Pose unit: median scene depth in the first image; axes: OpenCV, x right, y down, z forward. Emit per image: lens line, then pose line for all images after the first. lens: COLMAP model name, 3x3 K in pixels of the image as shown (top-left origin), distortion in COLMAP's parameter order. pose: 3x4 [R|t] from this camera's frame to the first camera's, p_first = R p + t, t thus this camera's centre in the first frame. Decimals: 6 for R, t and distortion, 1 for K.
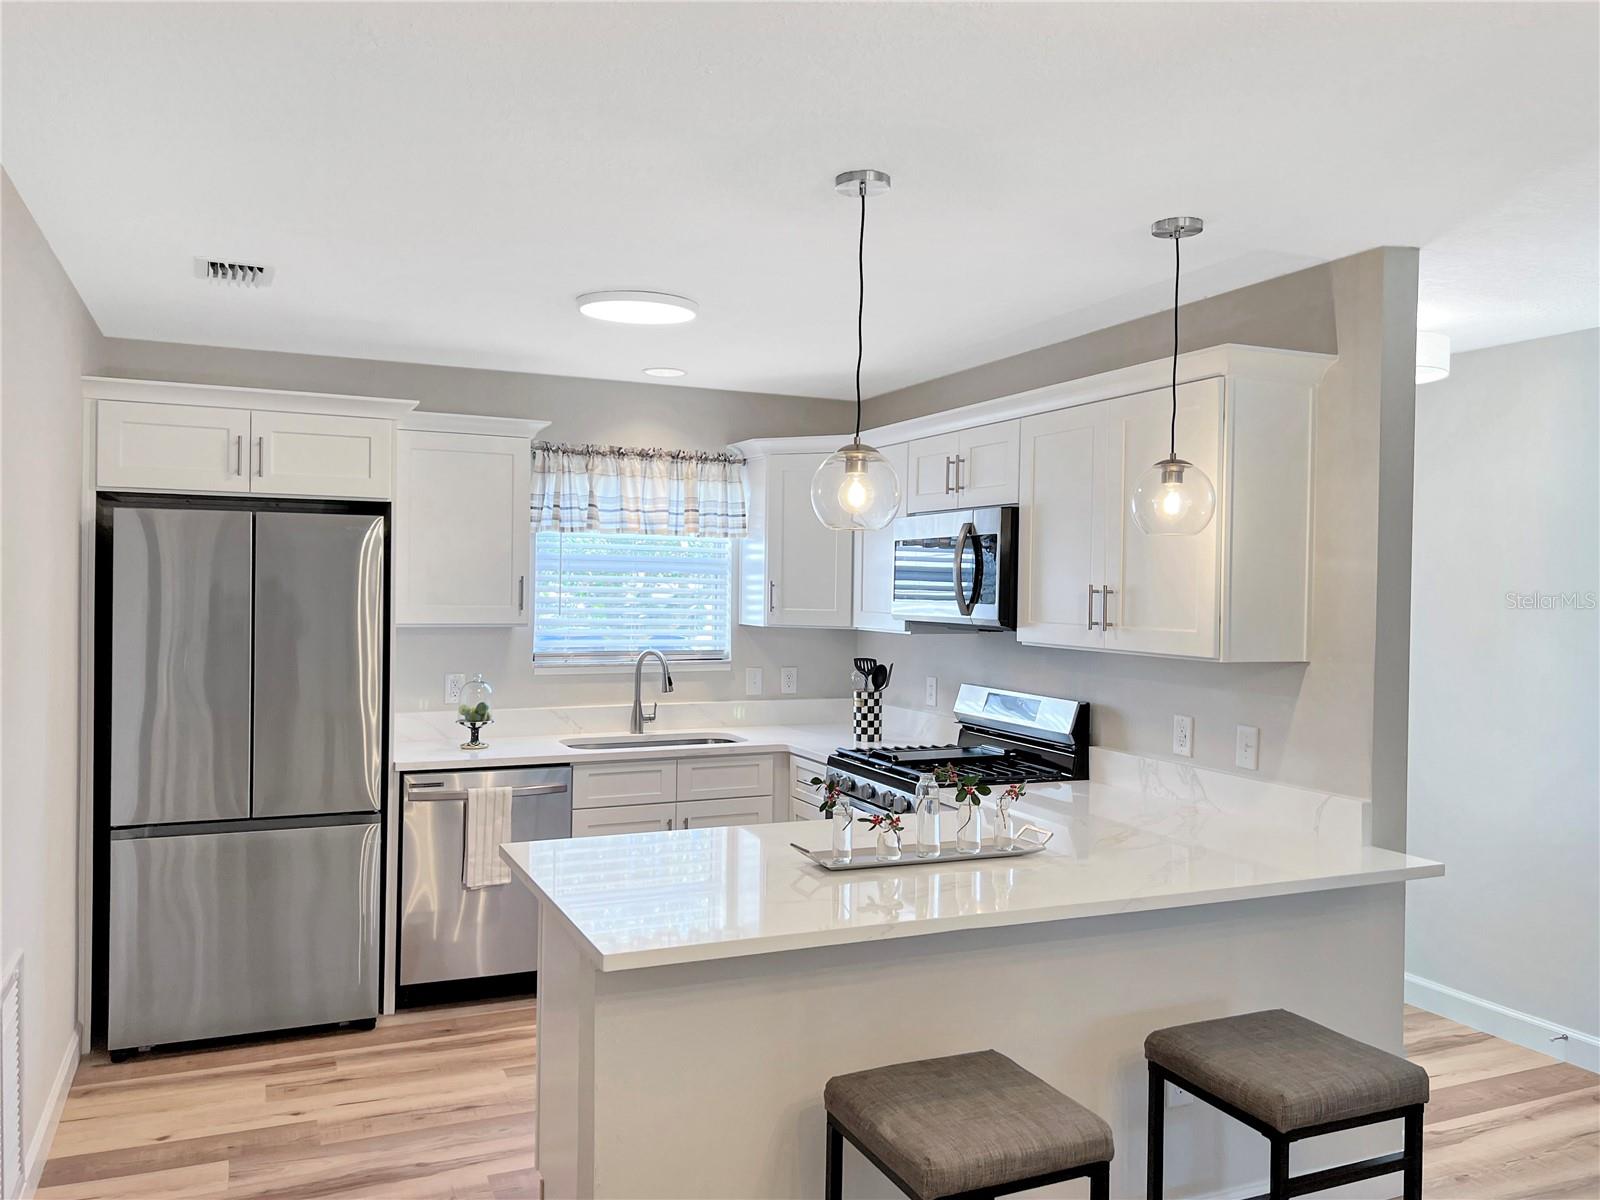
lens RADIAL K [[1226.4, 0, 803.9], [0, 1226.4, 596.6], [0, 0, 1]] dist [0.085354, -0.103041]
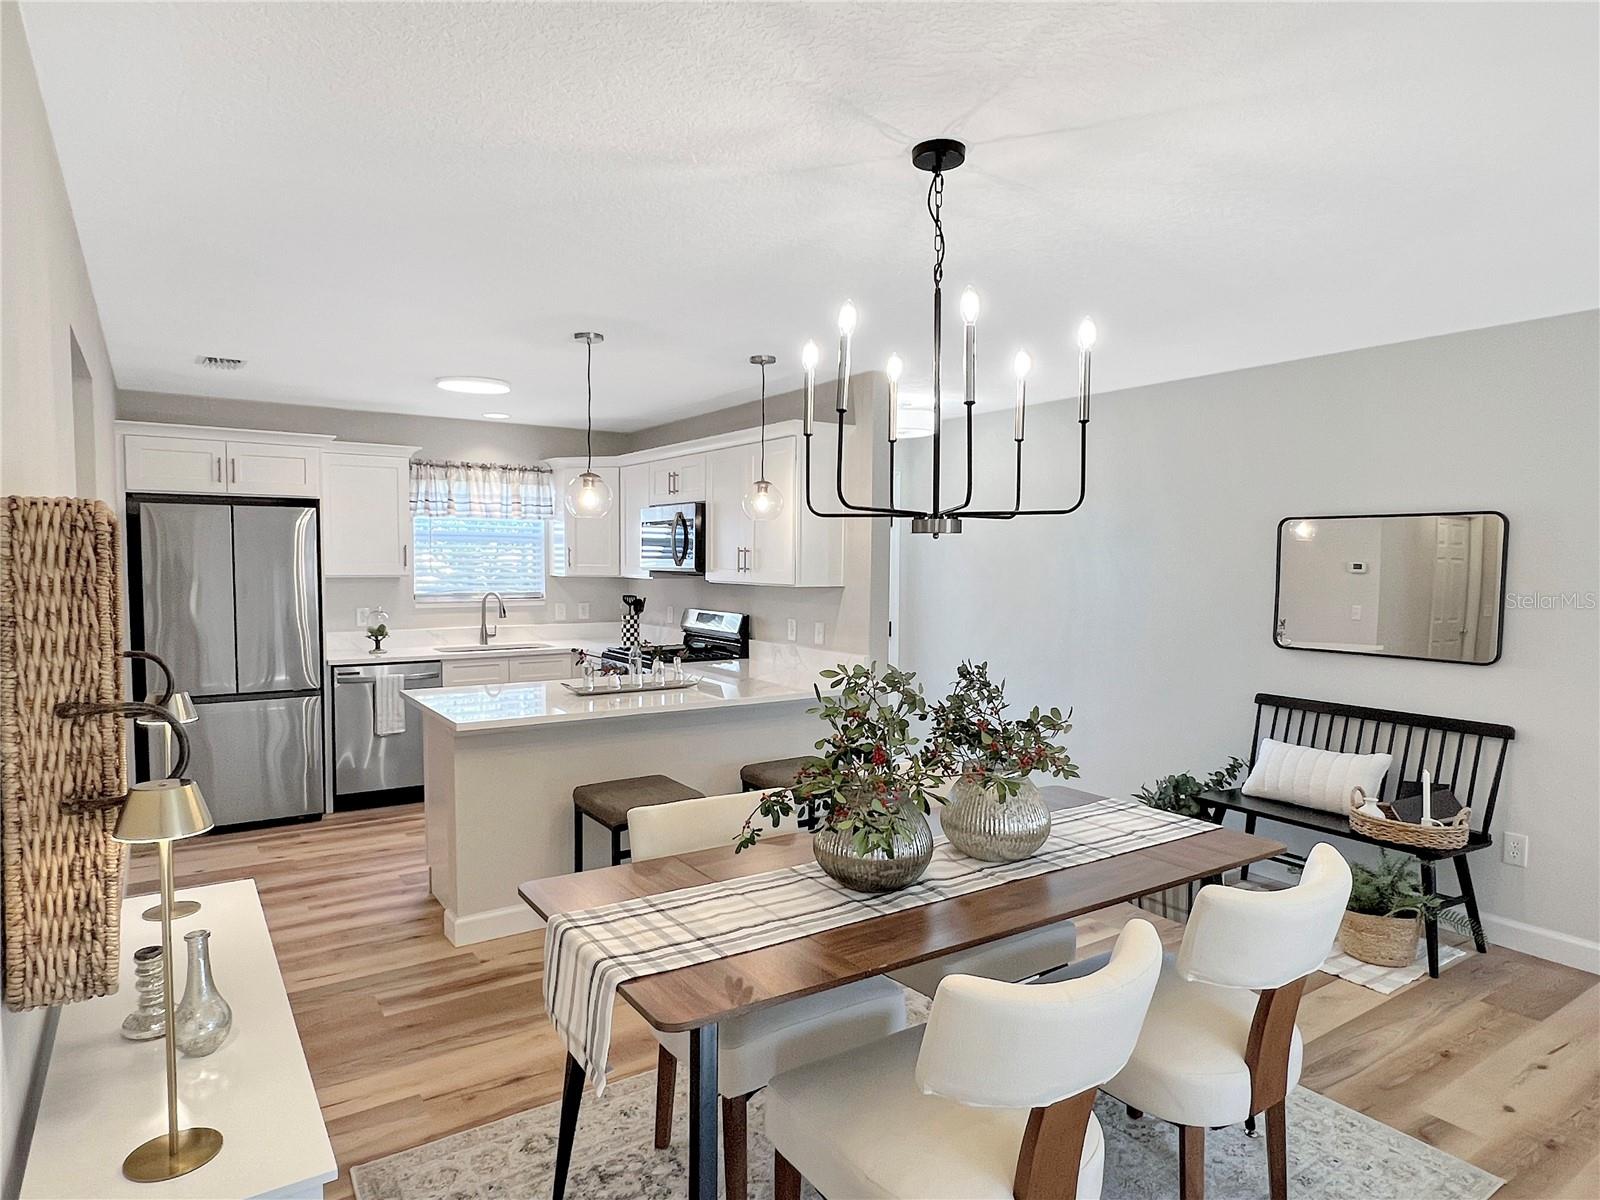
lens RADIAL K [[952.6, 0, 797.7], [0, 952.6, 610.9], [0, 0, 1]] dist [-0.000525, 0.000420]
pose [[0.985449, -0.017051, 0.169115, 0.066076], [0.008642, 0.998695, 0.050332, 0.011857], [-0.169753, -0.048138, 0.984310, -0.324668]]
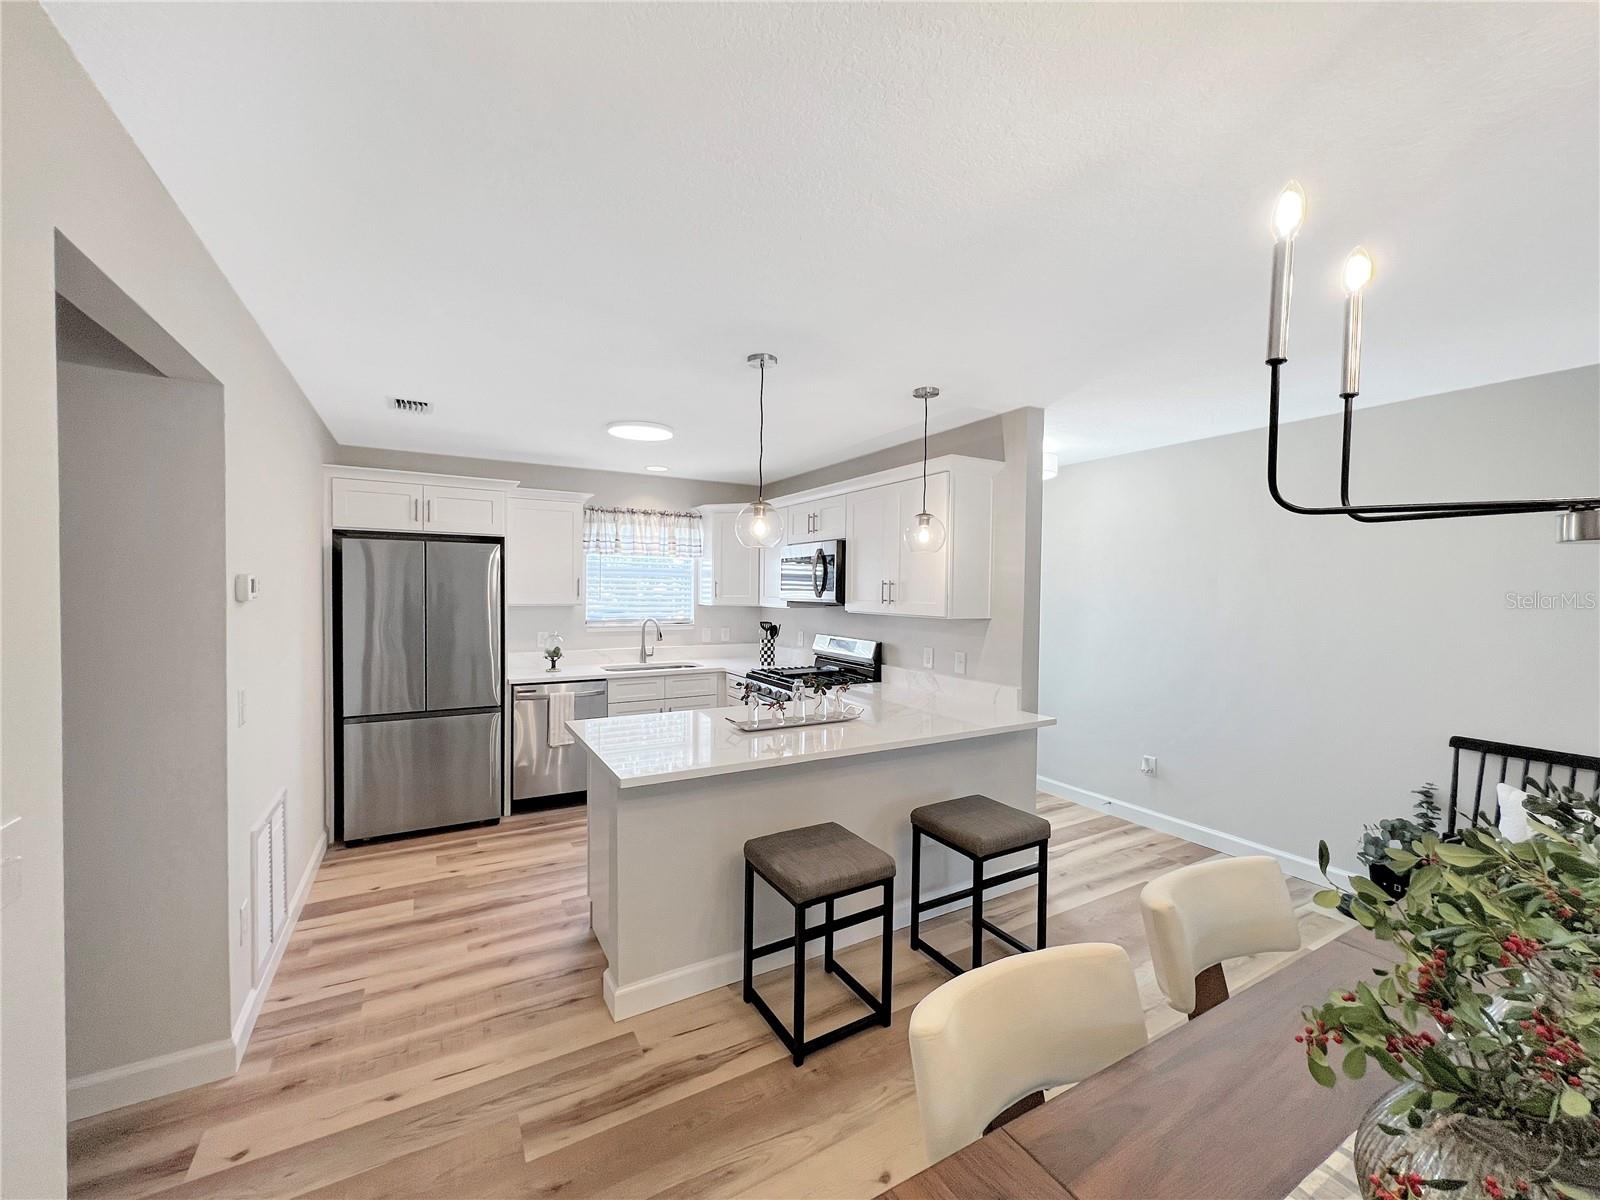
lens RADIAL K [[635.0, 0, 802.3], [0, 635.0, 603.7], [0, 0, 1]] dist [-0.001766, -0.000093]
pose [[0.994377, -0.005622, 0.105747, 0.002830], [0.003999, 0.999871, 0.015558, 0.009075], [-0.105821, -0.015048, 0.994271, 0.024760]]
